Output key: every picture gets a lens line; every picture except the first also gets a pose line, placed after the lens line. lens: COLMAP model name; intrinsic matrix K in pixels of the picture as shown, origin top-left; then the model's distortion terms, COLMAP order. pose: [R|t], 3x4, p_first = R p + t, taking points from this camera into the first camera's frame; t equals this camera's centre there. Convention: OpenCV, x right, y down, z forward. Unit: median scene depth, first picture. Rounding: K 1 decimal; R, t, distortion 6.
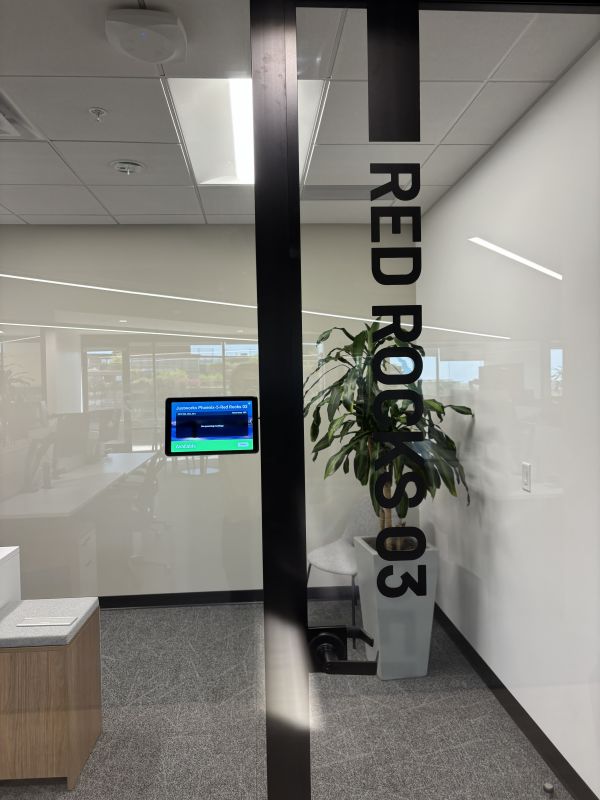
lens RADIAL K [[604.0, 0, 294.4], [0, 604.0, 402.6], [0, 0, 1]] dist [0.038357, -0.042199]
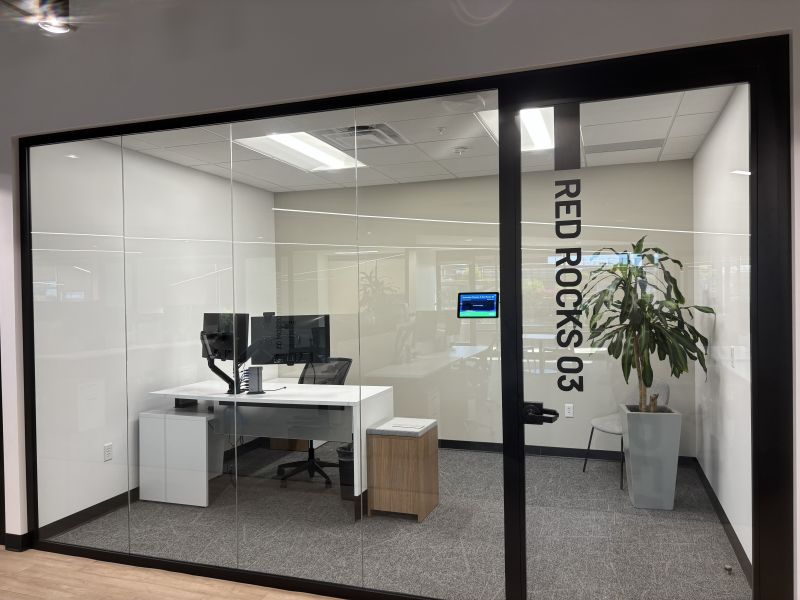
lens RADIAL K [[604.0, 0, 401.0], [0, 604.0, 305.9], [0, 0, 1]] dist [0.038357, -0.042199]
pose [[0.921301, 0.010677, -0.388704, 0.441357], [-0.014737, 0.999864, -0.007464, 0.057876], [0.388571, 0.012605, 0.921332, -1.096993]]
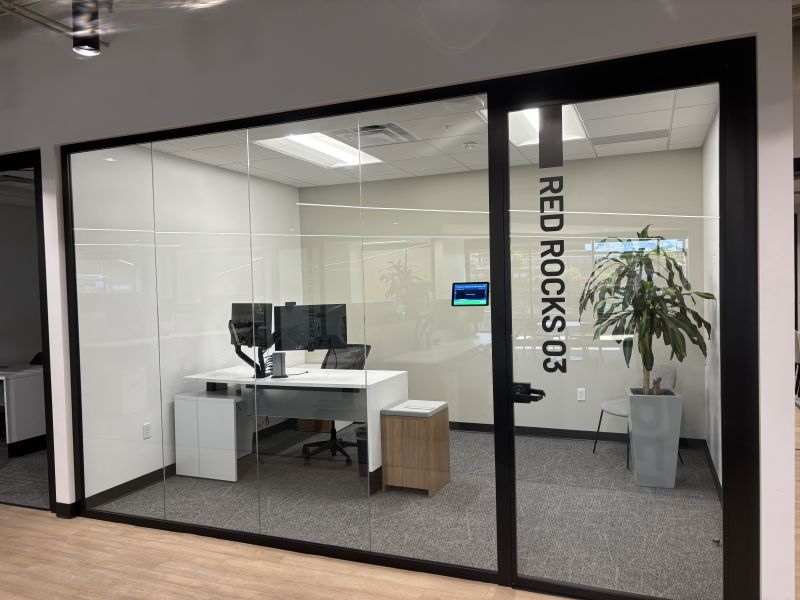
lens RADIAL K [[604.0, 0, 403.5], [0, 604.0, 307.2], [0, 0, 1]] dist [0.038357, -0.042199]
pose [[0.897302, 0.011495, -0.441266, 0.653560], [-0.005715, 0.999880, 0.014424, 0.053815], [0.441379, -0.010421, 0.897260, -1.218653]]
